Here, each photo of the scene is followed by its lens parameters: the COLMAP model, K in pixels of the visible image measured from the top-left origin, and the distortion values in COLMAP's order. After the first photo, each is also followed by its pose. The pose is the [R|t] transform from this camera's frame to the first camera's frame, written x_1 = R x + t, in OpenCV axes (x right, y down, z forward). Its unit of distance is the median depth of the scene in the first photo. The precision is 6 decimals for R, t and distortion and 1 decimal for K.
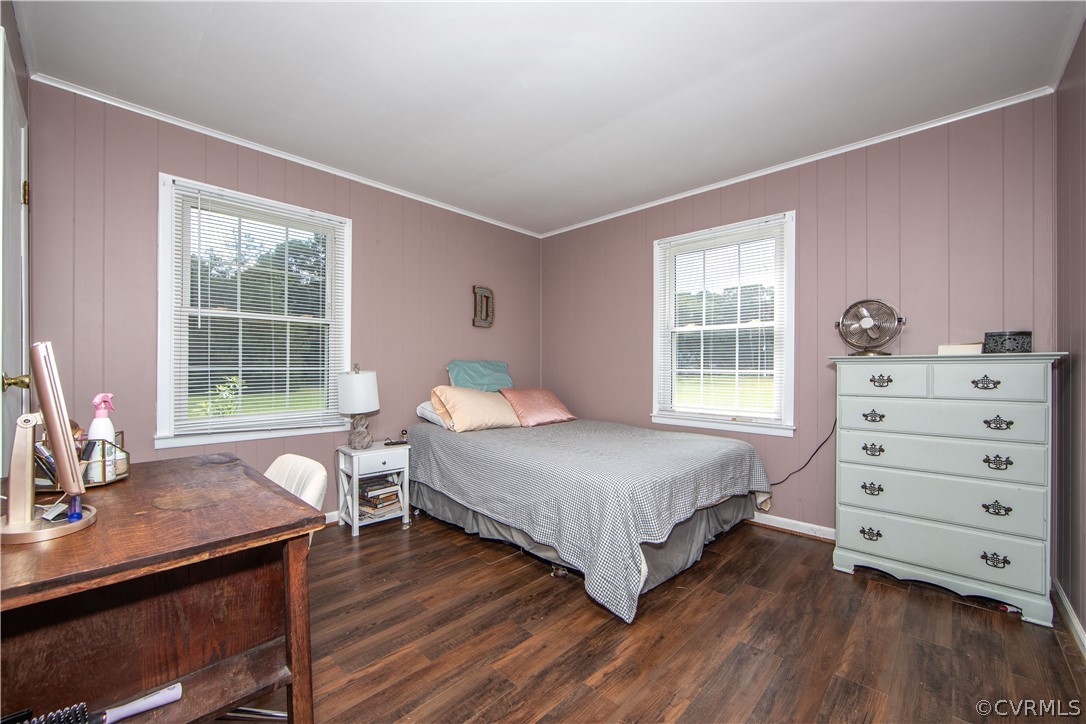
lens RADIAL K [[437.0, 0, 540.8], [0, 437.0, 366.0], [0, 0, 1]] dist [-0.012113, 0.000106]
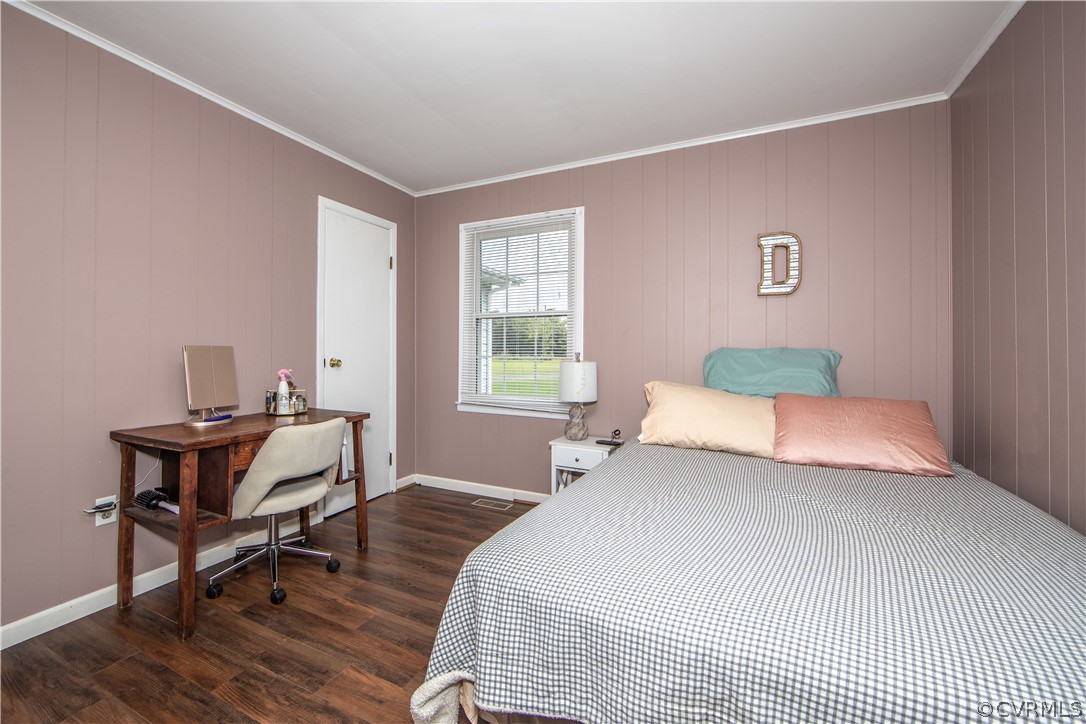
lens RADIAL K [[449.8, 0, 508.8], [0, 449.8, 349.0], [0, 0, 1]] dist [-0.022116, 0.000008]
pose [[0.287863, -0.012828, -0.957586, 0.420648], [-0.005742, 0.999869, -0.015120, 0.001741], [0.957655, 0.009851, 0.287751, 0.476707]]
